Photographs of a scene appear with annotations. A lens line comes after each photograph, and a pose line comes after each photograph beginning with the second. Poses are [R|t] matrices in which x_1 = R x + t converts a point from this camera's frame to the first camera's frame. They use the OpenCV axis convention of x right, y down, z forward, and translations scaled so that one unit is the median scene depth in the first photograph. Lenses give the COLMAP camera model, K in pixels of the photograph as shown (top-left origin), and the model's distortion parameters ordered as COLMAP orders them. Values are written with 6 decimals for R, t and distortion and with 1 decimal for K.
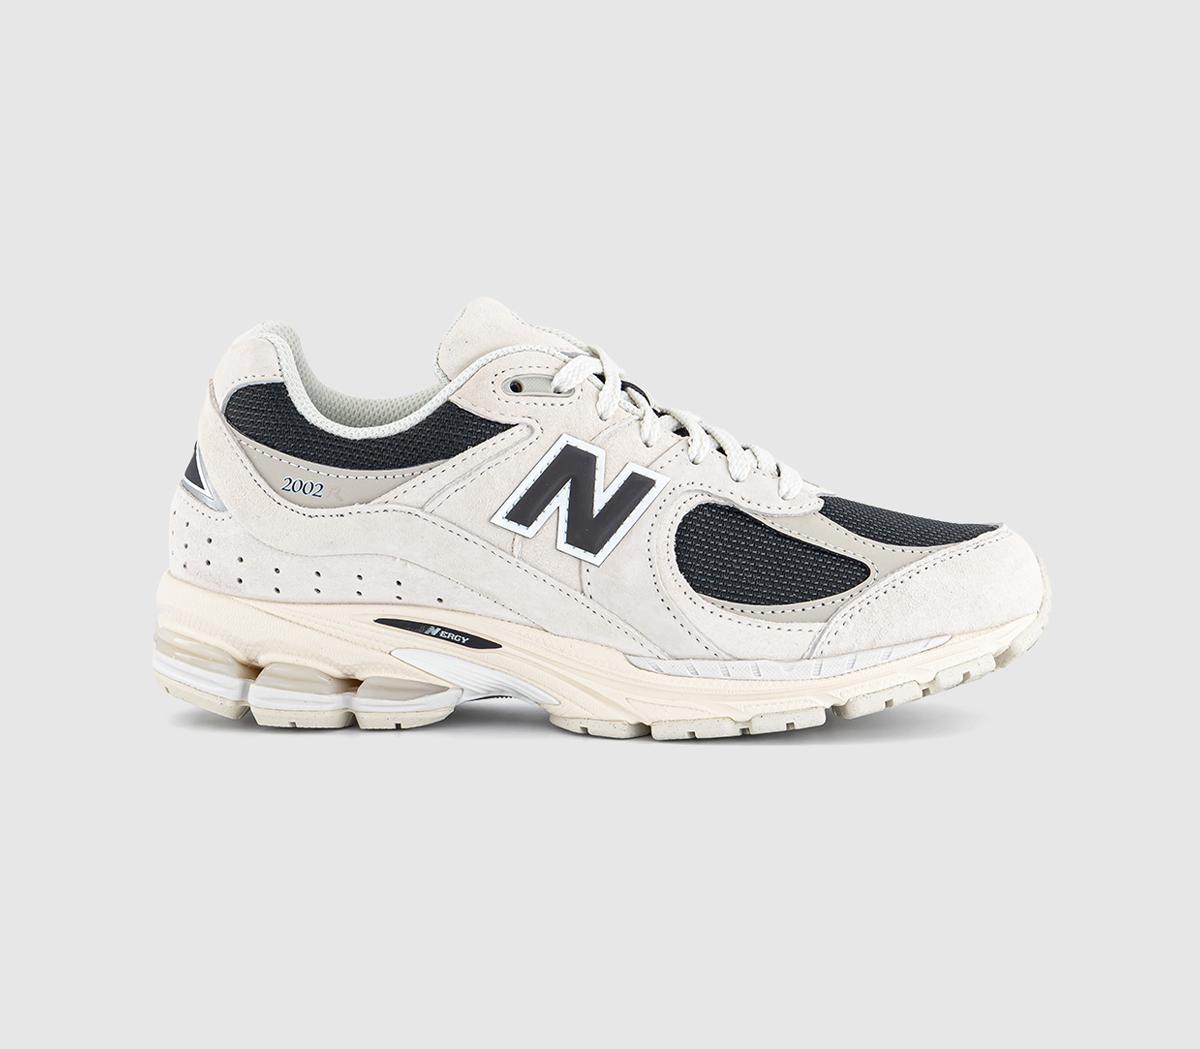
lens RADIAL K [[2051.2, 0, 554.5], [0, 2051.2, 520.1], [0, 0, 1]] dist [0.028329, 0.002661]
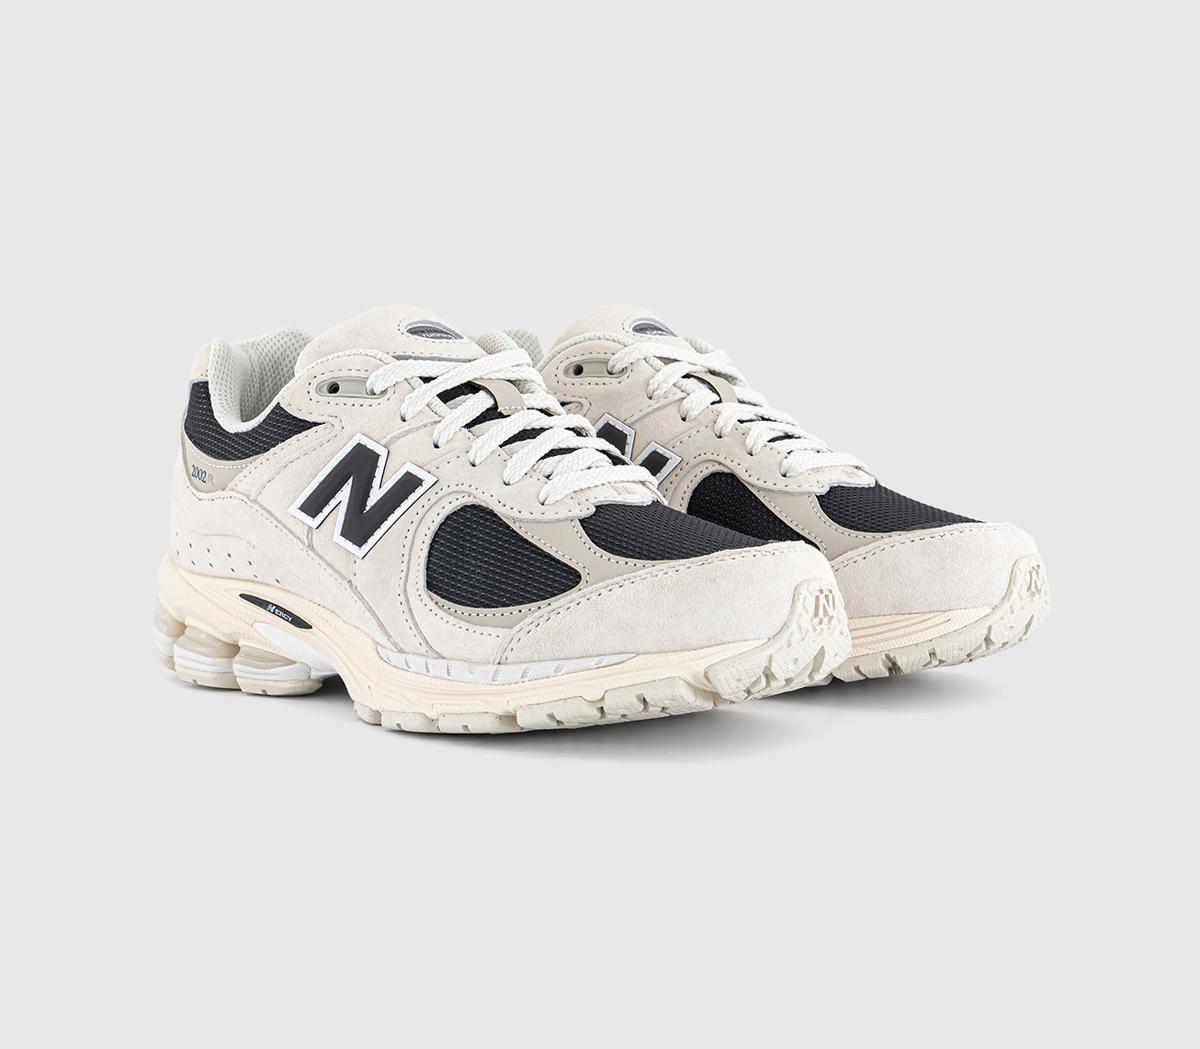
lens RADIAL K [[2051.2, 0, 554.5], [0, 2051.2, 520.1], [0, 0, 1]] dist [0.028329, 0.002661]
pose [[0.783509, 0.052249, -0.619180, 0.742690], [-0.049744, 0.998535, 0.021315, -0.024498], [0.619386, 0.014100, 0.784960, 0.225719]]
